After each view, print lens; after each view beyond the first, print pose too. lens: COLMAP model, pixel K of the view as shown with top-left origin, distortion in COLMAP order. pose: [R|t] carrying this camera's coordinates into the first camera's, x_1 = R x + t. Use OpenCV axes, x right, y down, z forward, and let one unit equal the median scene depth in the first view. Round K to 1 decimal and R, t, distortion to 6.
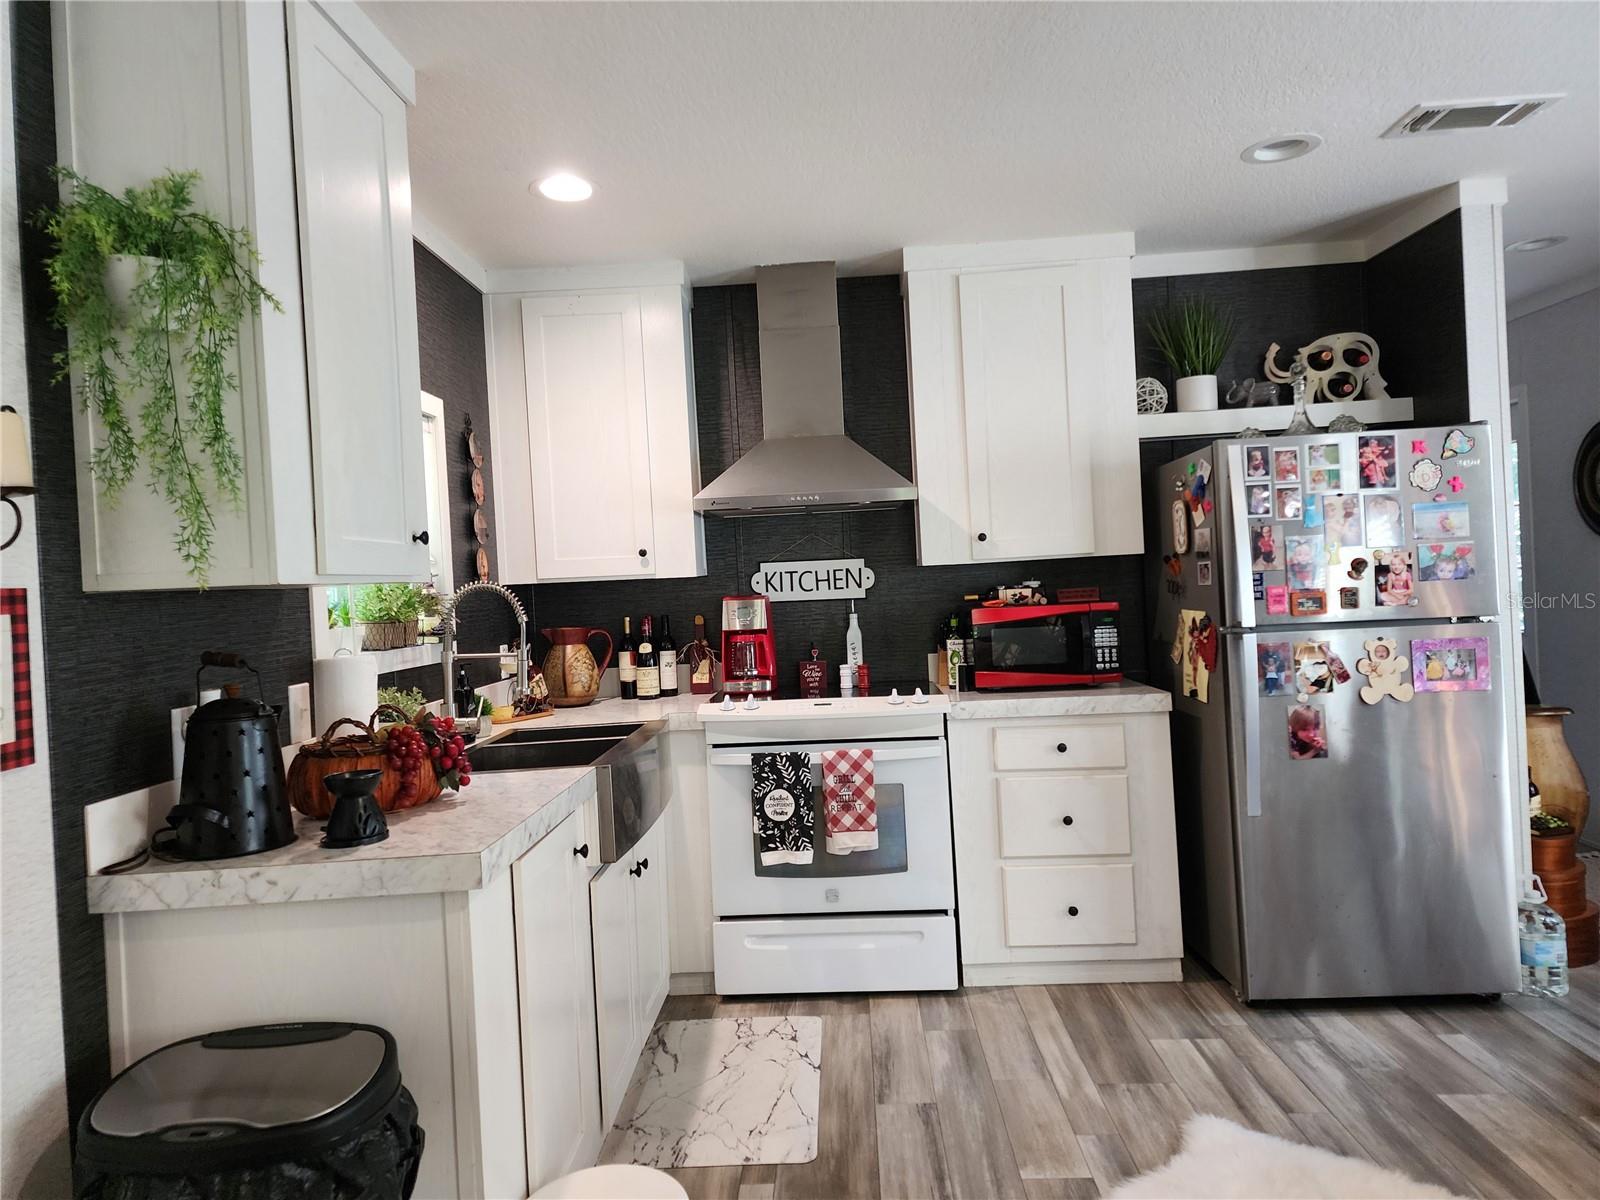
lens RADIAL K [[1063.7, 0, 783.3], [0, 1063.7, 598.3], [0, 0, 1]] dist [0.096806, -0.085949]
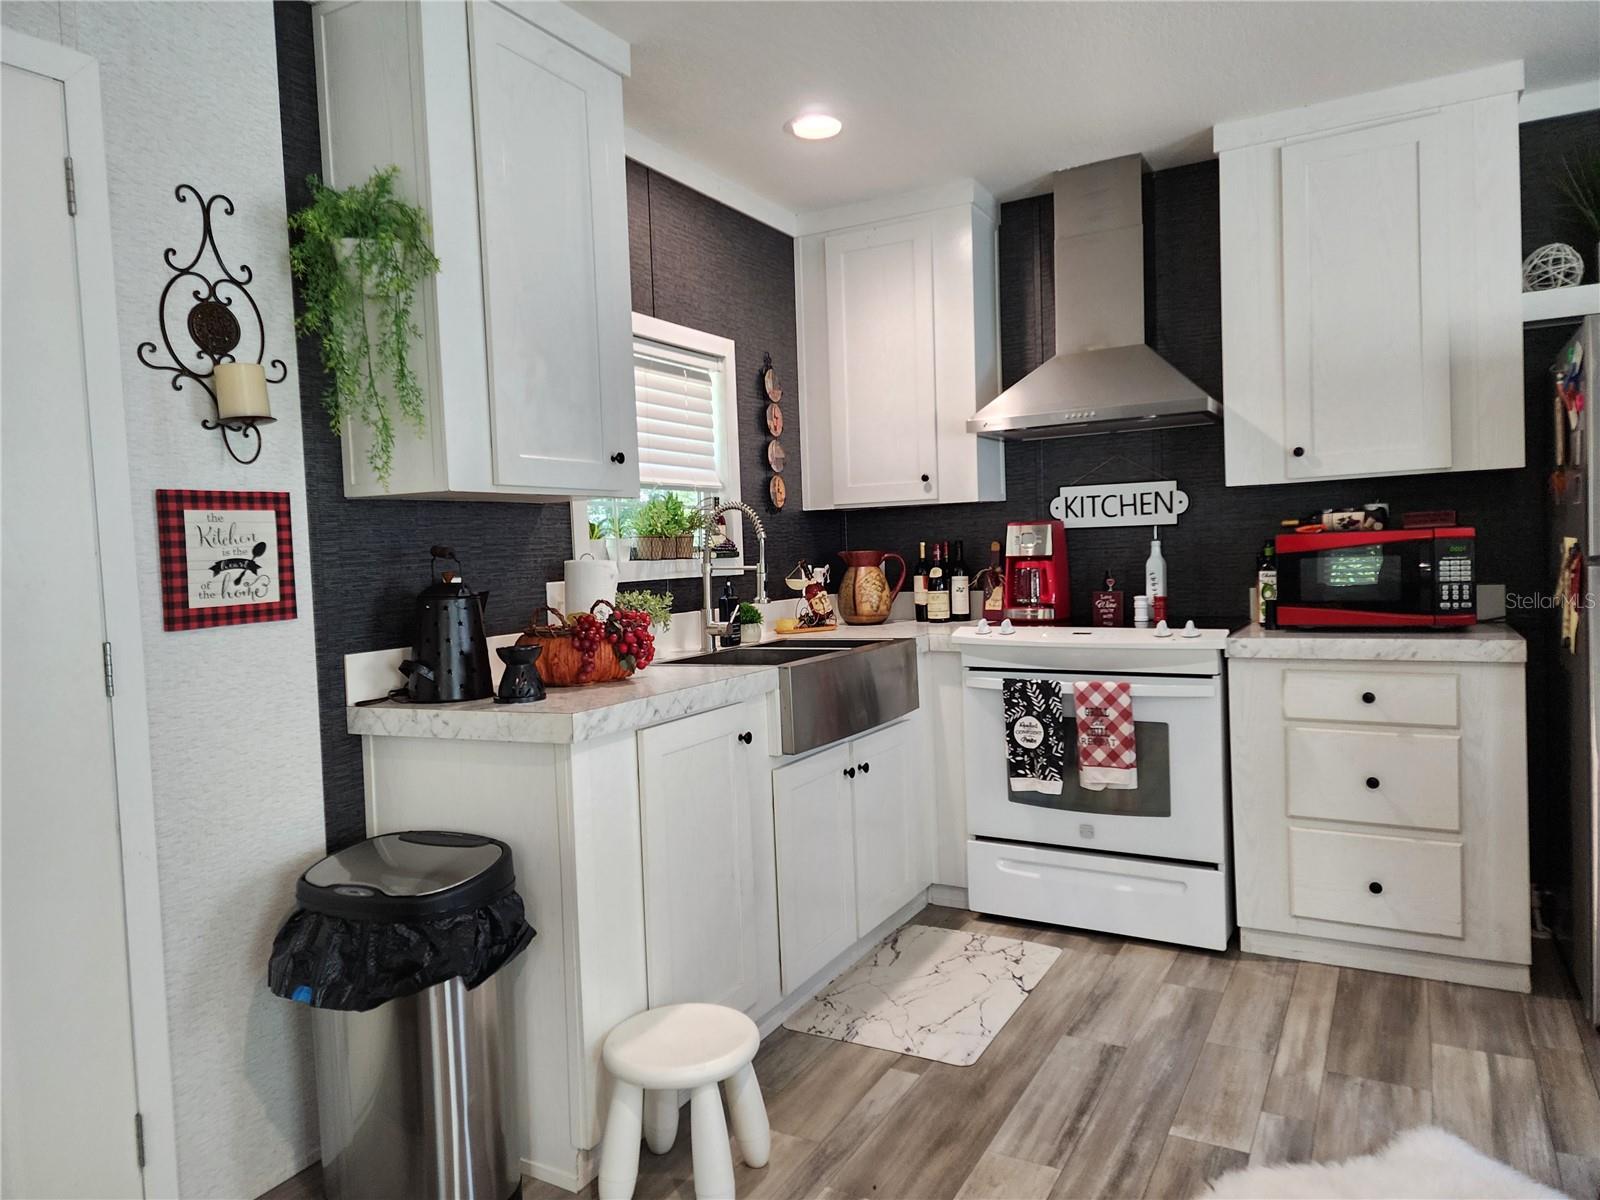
lens RADIAL K [[1063.7, 0, 783.3], [0, 1063.7, 598.3], [0, 0, 1]] dist [0.096806, -0.085949]
pose [[0.889468, 0.037123, -0.455488, 0.237097], [-0.013366, 0.998382, 0.055269, 0.019518], [0.456803, -0.043072, 0.888525, 0.027845]]
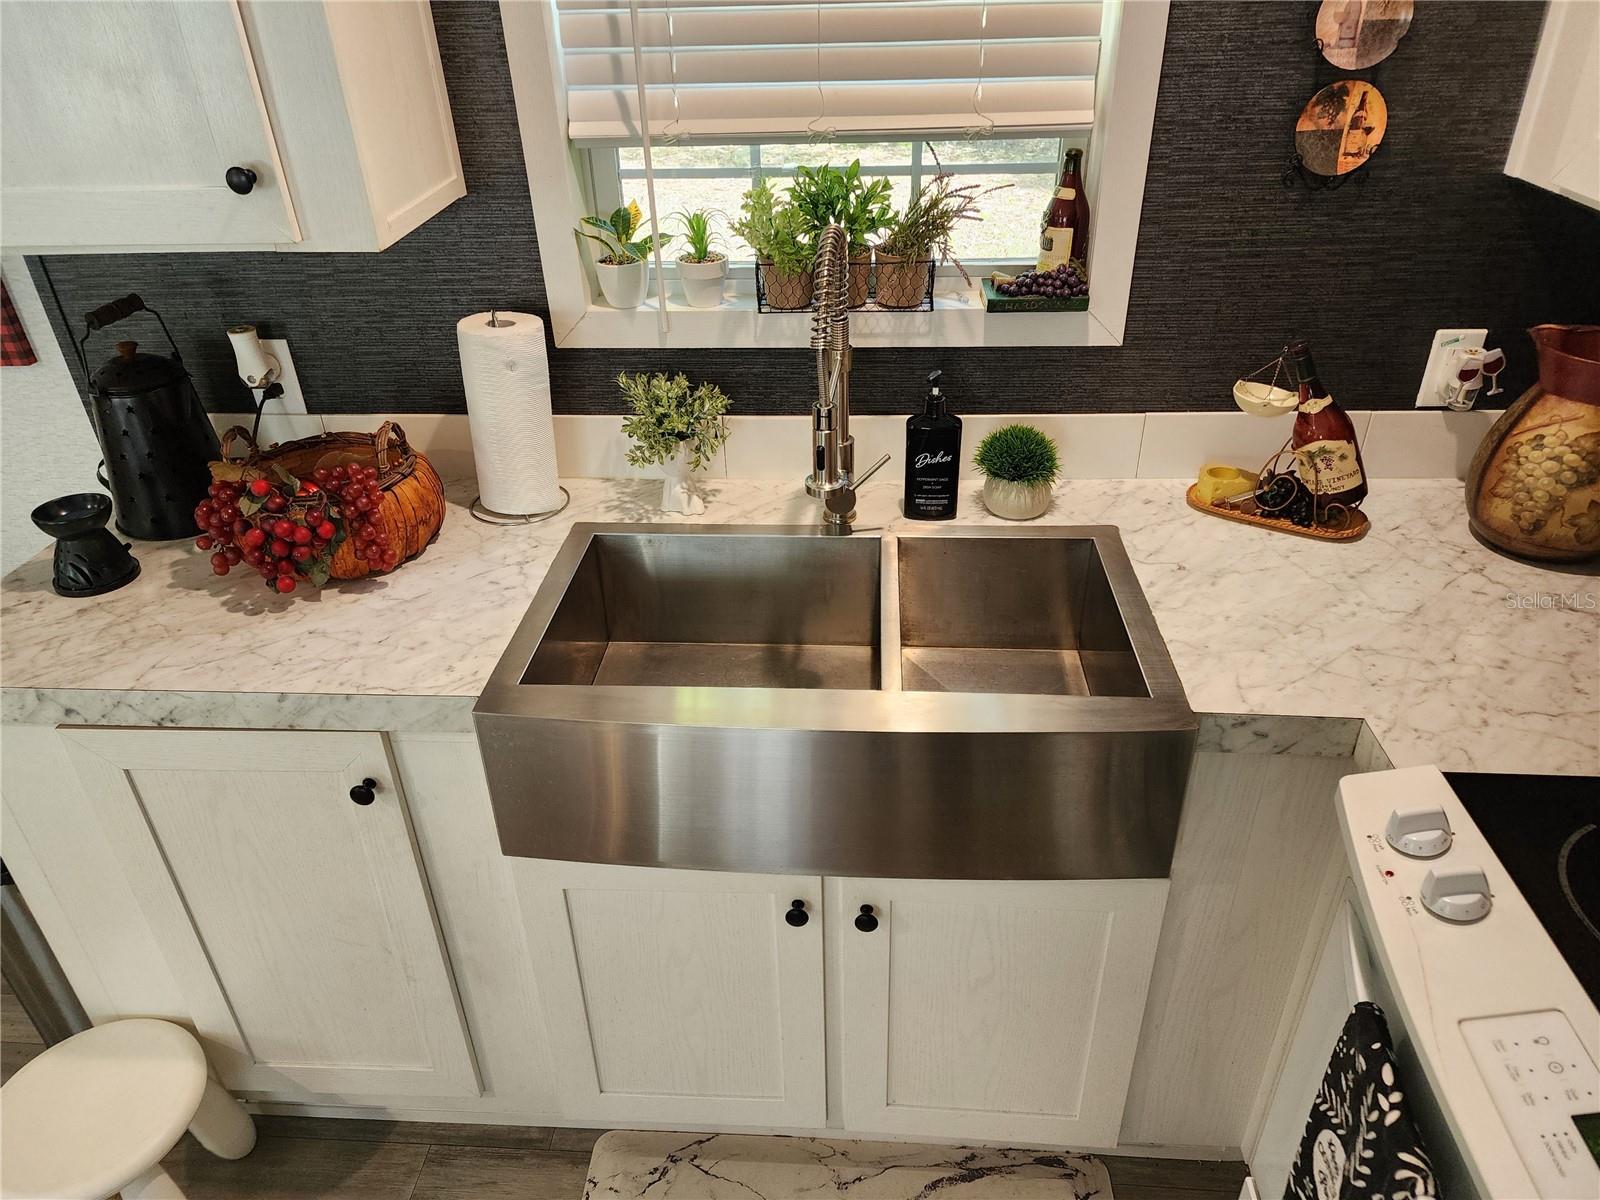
lens RADIAL K [[1063.7, 0, 783.3], [0, 1063.7, 598.3], [0, 0, 1]] dist [0.096806, -0.085949]
pose [[-0.024649, 0.339279, -0.940363, 0.214150], [-0.001404, 0.940636, 0.339414, 0.000669], [0.999695, 0.009687, -0.022710, 0.743186]]
